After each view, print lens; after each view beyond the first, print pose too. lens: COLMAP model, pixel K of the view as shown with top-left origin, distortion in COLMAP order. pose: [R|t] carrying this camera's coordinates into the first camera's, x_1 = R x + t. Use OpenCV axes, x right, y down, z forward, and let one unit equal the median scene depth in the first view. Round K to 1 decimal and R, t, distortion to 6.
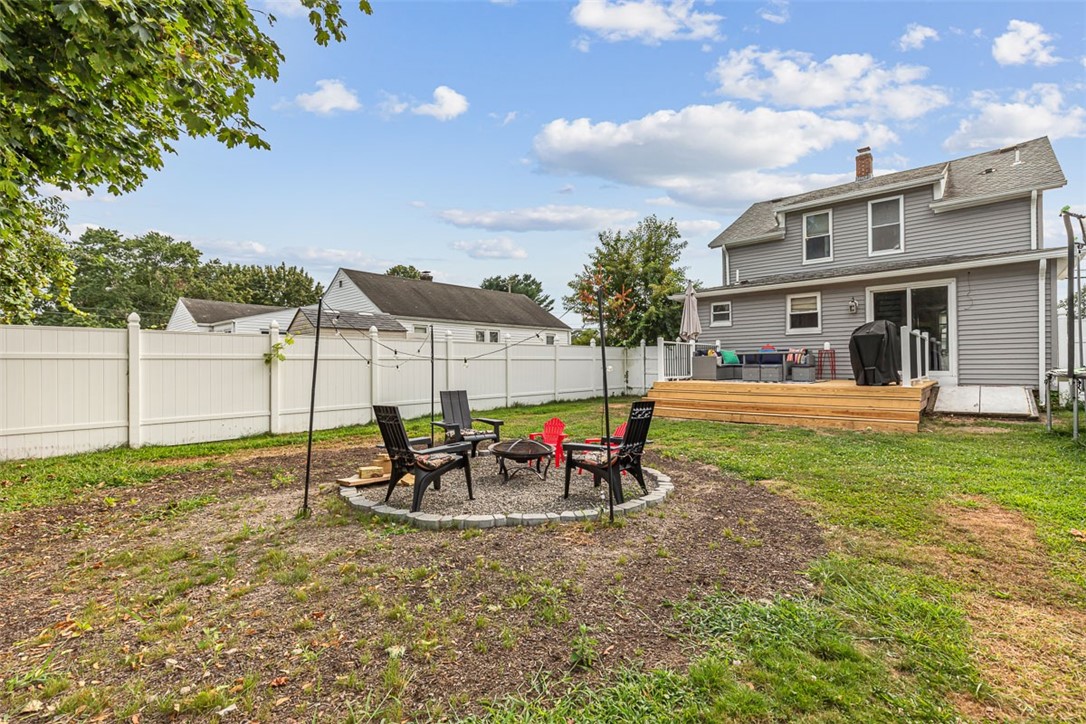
lens RADIAL K [[509.2, 0, 538.2], [0, 509.2, 366.0], [0, 0, 1]] dist [0.002256, -0.000117]
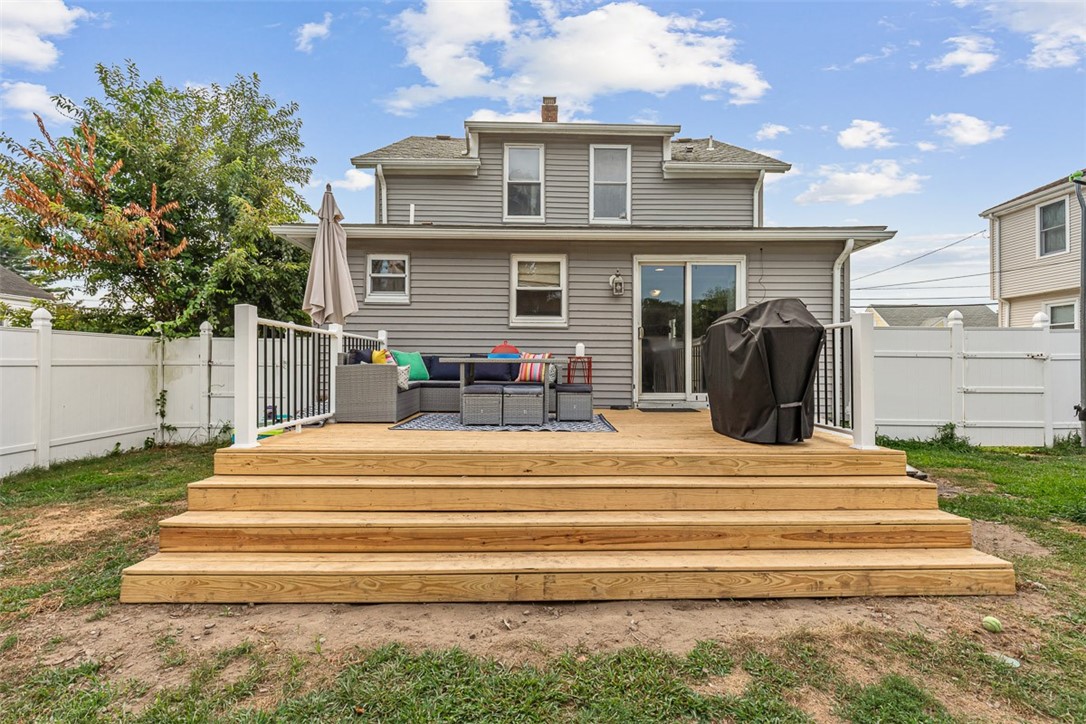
lens RADIAL K [[497.6, 0, 544.6], [0, 497.6, 355.2], [0, 0, 1]] dist [0.005206, 0.000503]
pose [[0.721839, 0.025123, 0.691605, 0.146194], [-0.010542, 0.999624, -0.025309, -0.017686], [-0.691981, 0.010978, 0.721832, 0.588834]]
